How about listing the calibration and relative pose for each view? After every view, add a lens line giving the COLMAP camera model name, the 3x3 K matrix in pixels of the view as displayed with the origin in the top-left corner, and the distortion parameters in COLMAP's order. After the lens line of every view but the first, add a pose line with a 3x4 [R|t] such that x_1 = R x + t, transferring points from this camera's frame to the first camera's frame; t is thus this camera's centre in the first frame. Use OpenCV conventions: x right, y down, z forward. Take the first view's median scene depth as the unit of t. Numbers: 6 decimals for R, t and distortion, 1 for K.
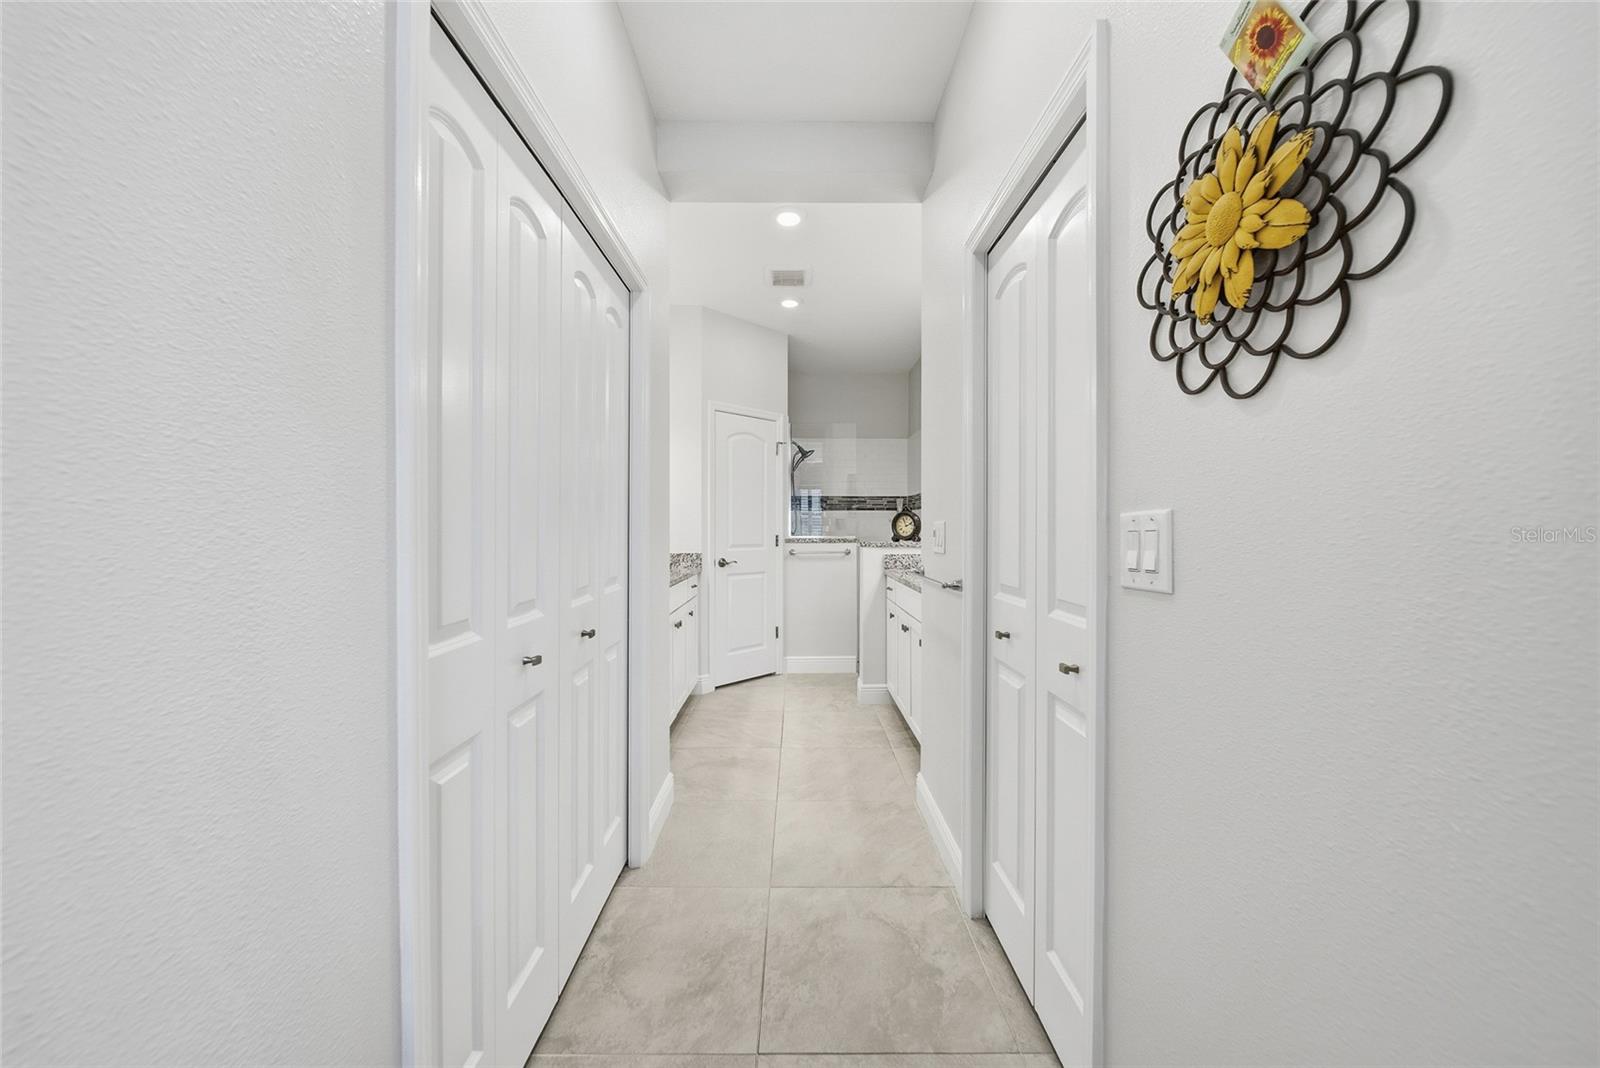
lens RADIAL K [[574.4, 0, 797.1], [0, 574.4, 529.4], [0, 0, 1]] dist [-0.005092, -0.000601]
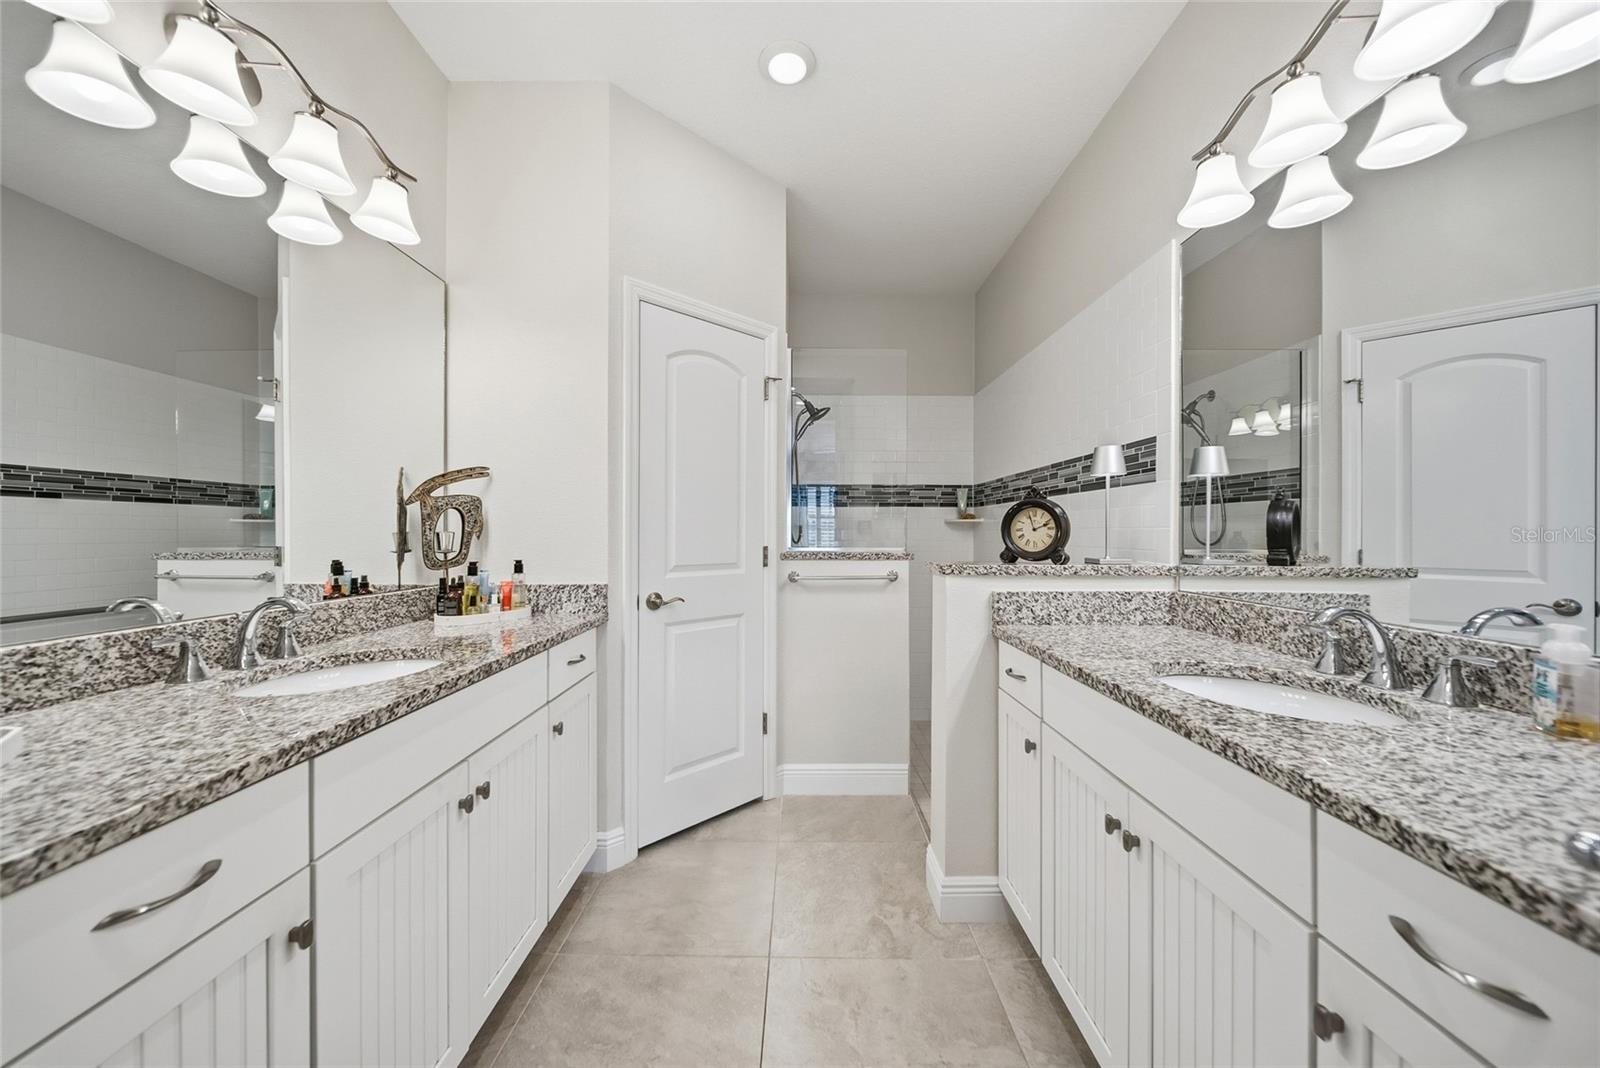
lens RADIAL K [[574.4, 0, 801.3], [0, 574.4, 532.0], [0, 0, 1]] dist [-0.005092, -0.000601]
pose [[0.999995, 0.002962, -0.000878, -0.000250], [-0.002967, 0.999982, -0.005274, -0.001159], [0.000863, 0.005276, 0.999986, 0.453845]]
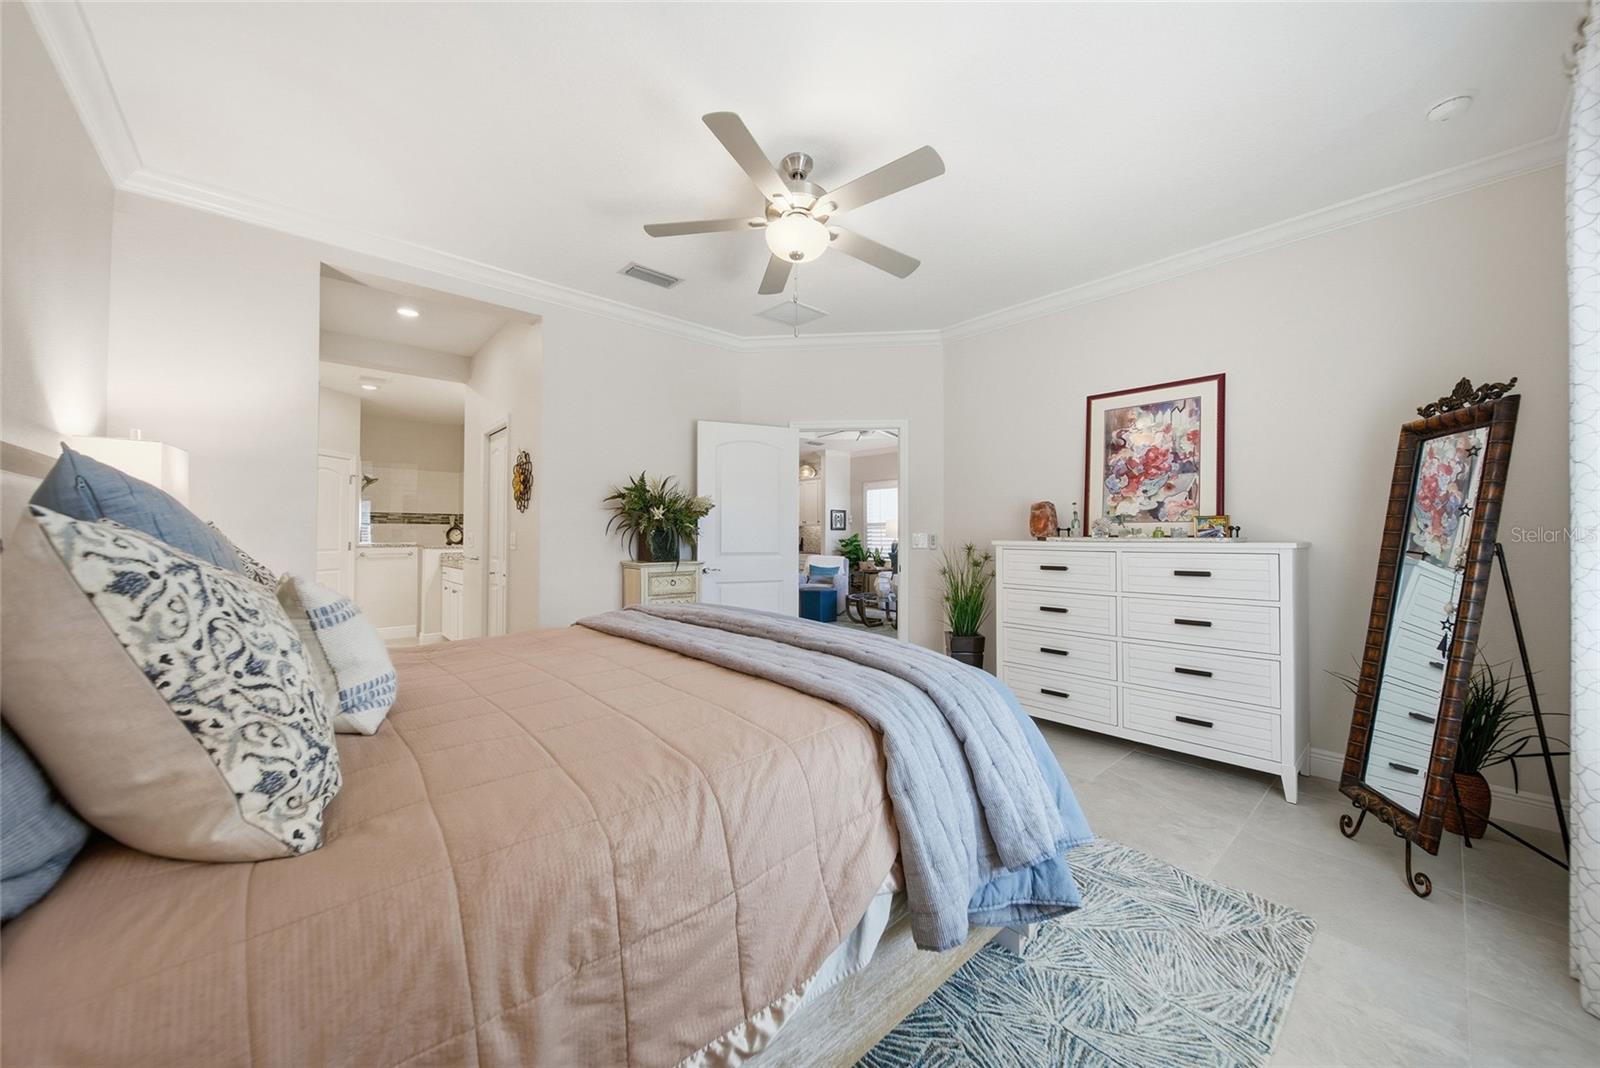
lens RADIAL K [[574.4, 0, 799.1], [0, 574.4, 528.2], [0, 0, 1]] dist [-0.005092, -0.000601]
pose [[0.753433, 0.011984, 0.657415, -0.127022], [0.002826, 0.999766, -0.021464, 0.009524], [-0.657519, 0.018029, 0.753223, -0.750289]]
